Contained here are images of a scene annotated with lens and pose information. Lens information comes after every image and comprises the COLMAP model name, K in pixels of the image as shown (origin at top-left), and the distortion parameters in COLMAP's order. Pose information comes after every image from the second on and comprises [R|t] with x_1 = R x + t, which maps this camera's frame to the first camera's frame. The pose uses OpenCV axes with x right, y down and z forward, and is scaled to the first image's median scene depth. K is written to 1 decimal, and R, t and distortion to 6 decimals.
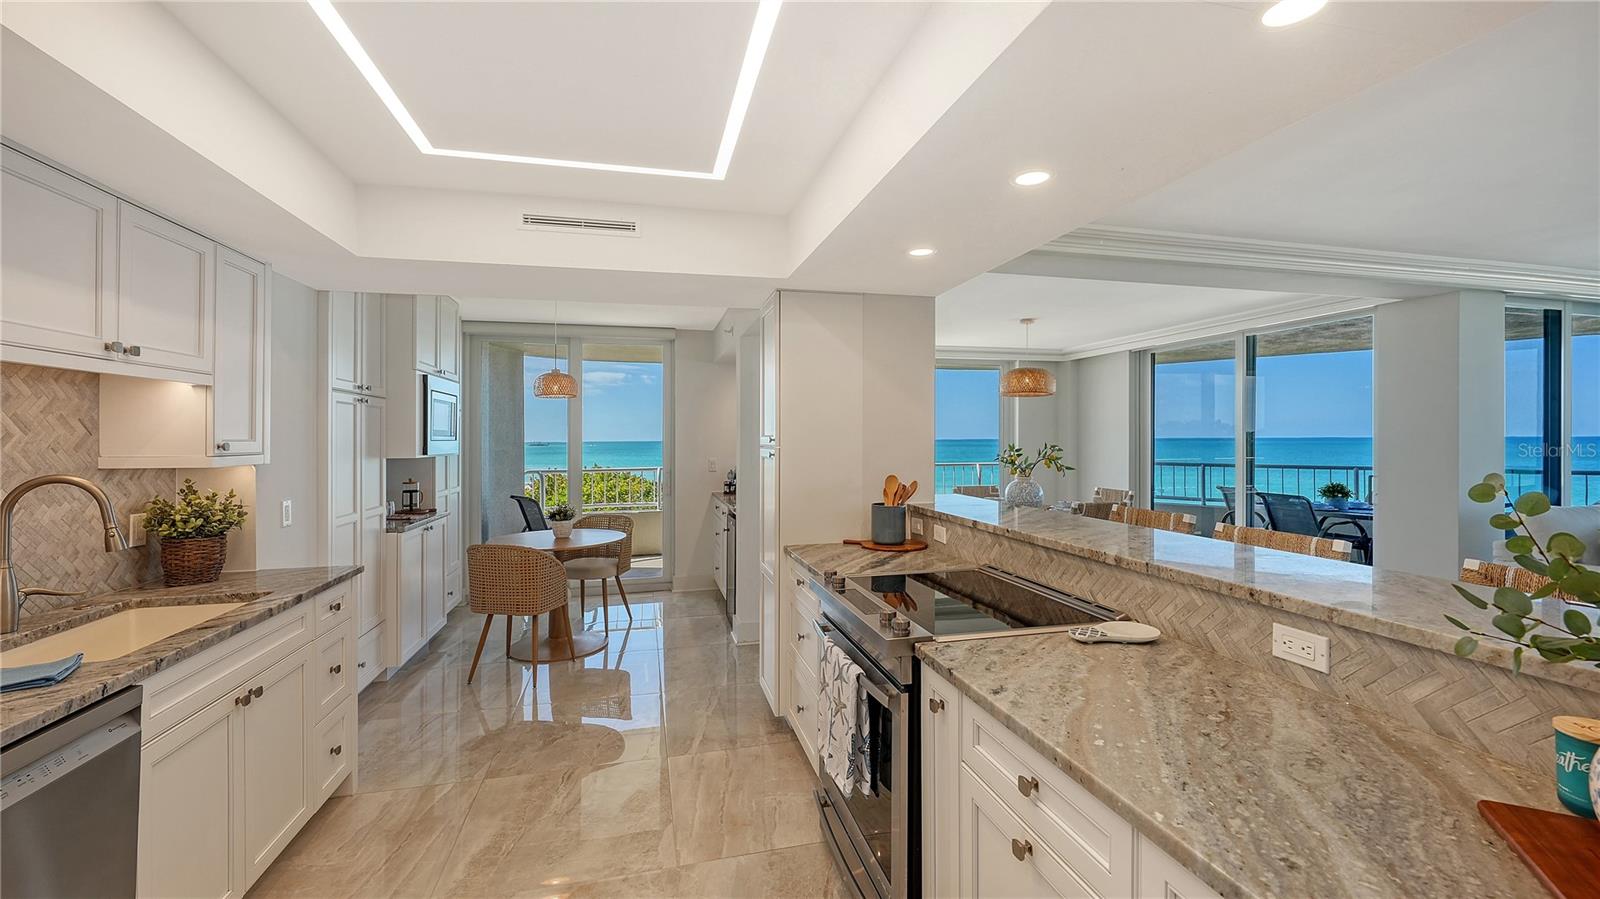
lens RADIAL K [[644.4, 0, 801.7], [0, 644.4, 441.3], [0, 0, 1]] dist [-0.001344, -0.000482]
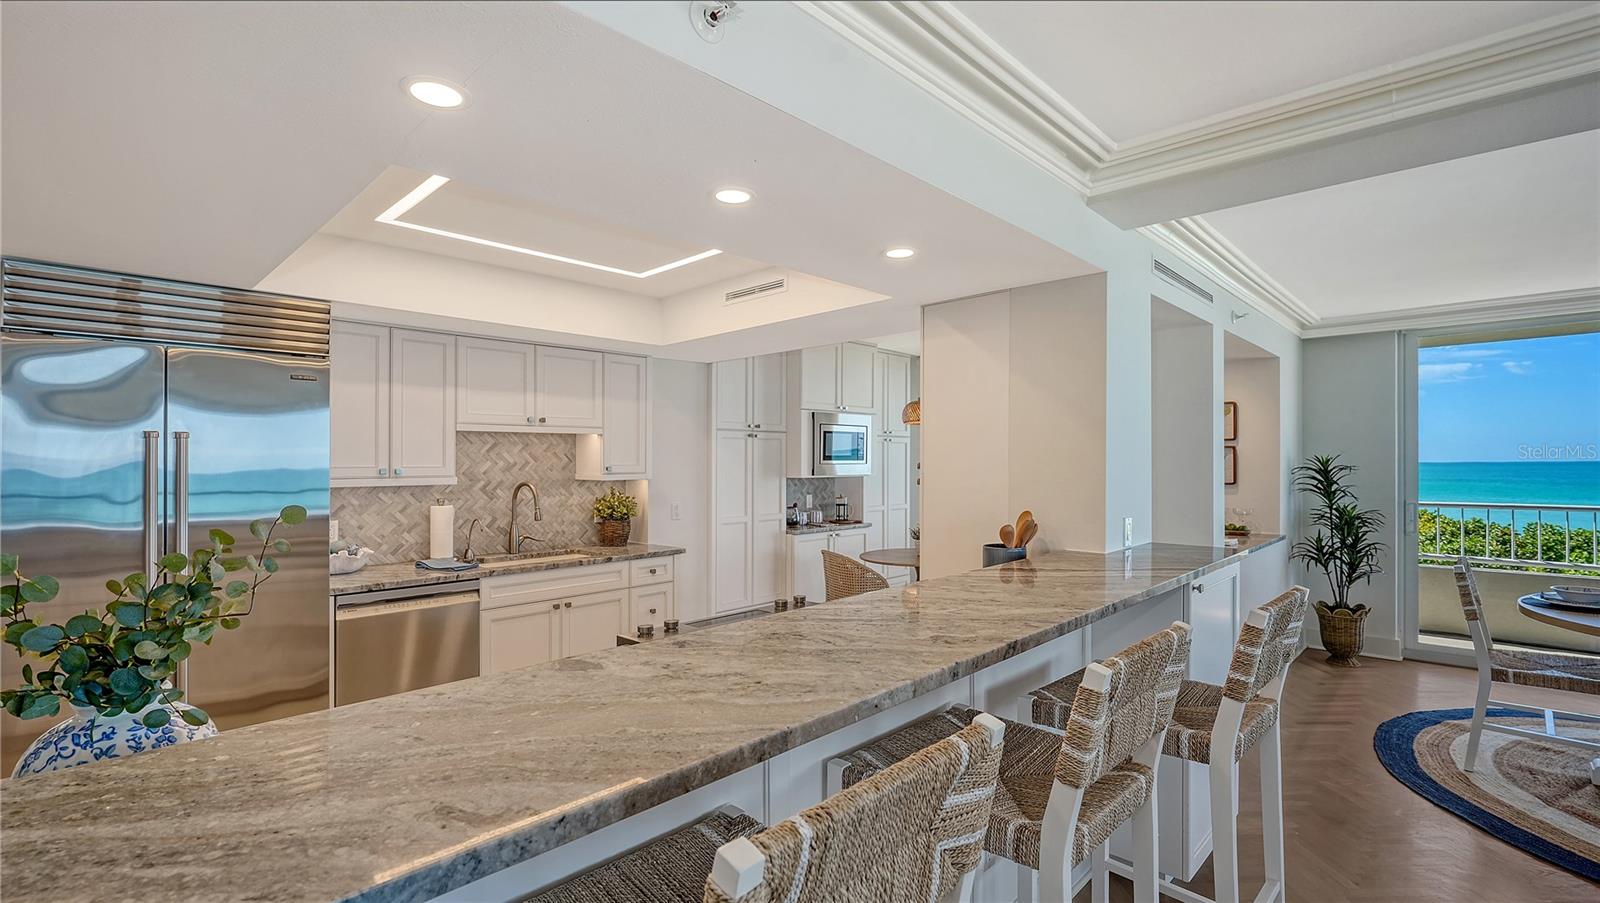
lens RADIAL K [[717.6, 0, 812.3], [0, 717.6, 460.6], [0, 0, 1]] dist [-0.000510, 0.000817]
pose [[0.542063, -0.000088, -0.840338, 0.753423], [-0.000458, 1.000000, -0.000400, -0.009615], [0.840338, 0.000601, 0.542063, 0.297885]]
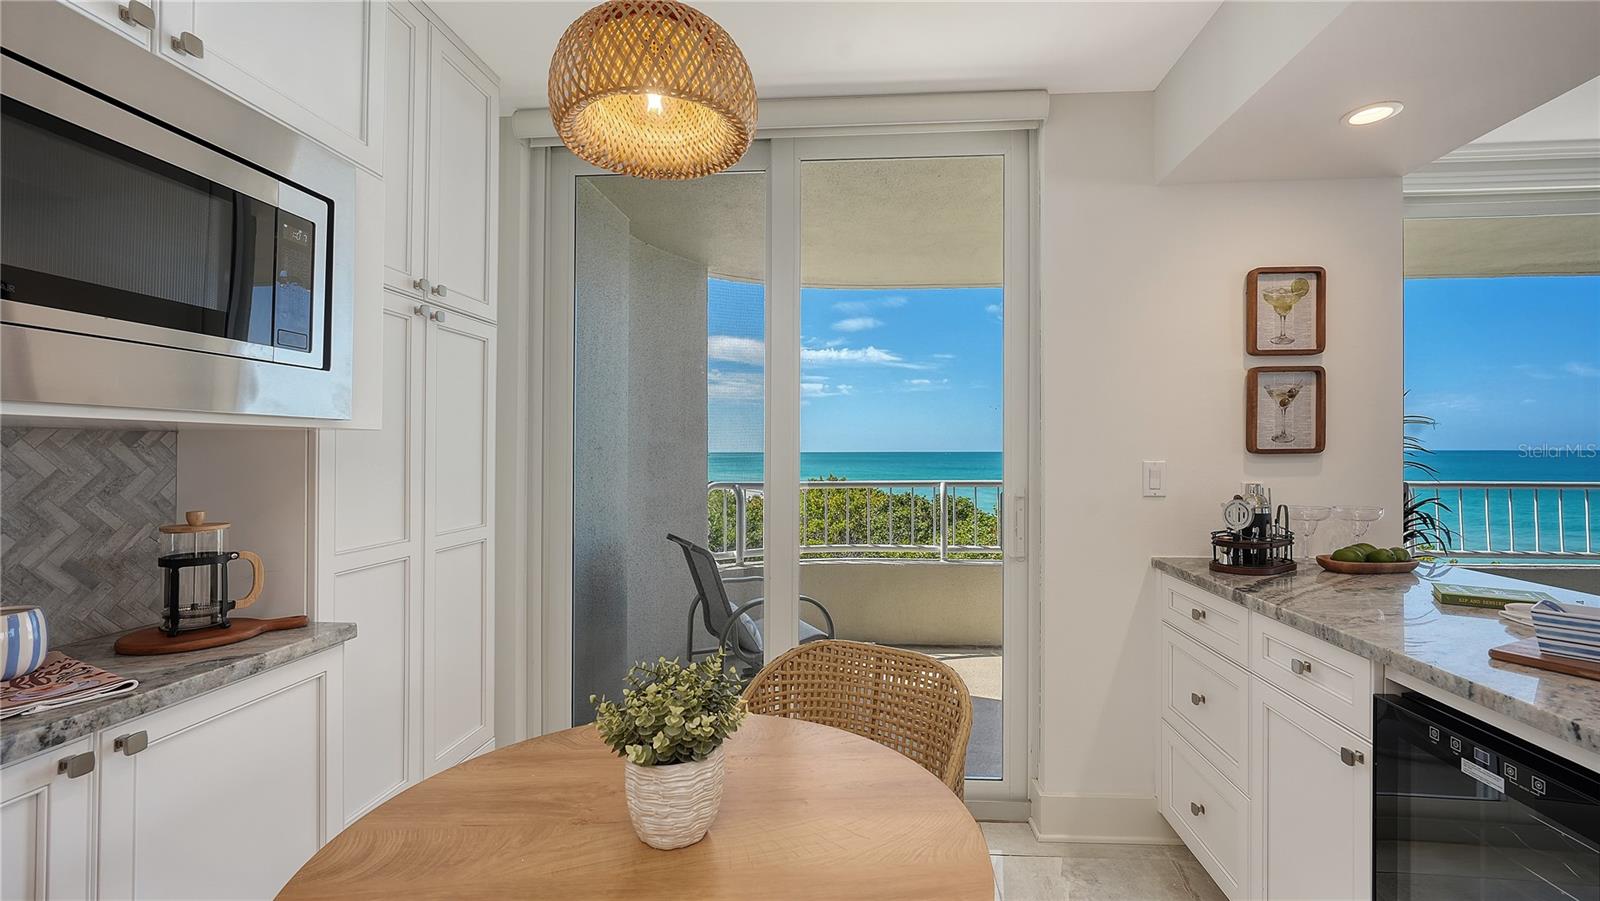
lens RADIAL K [[683.5, 0, 821.3], [0, 683.5, 450.7], [0, 0, 1]] dist [-0.008301, -0.000278]
pose [[0.948555, 0.002470, -0.316604, -0.375012], [-0.003242, 0.999993, -0.001911, 0.045030], [0.316597, 0.002839, 0.948556, 1.169201]]
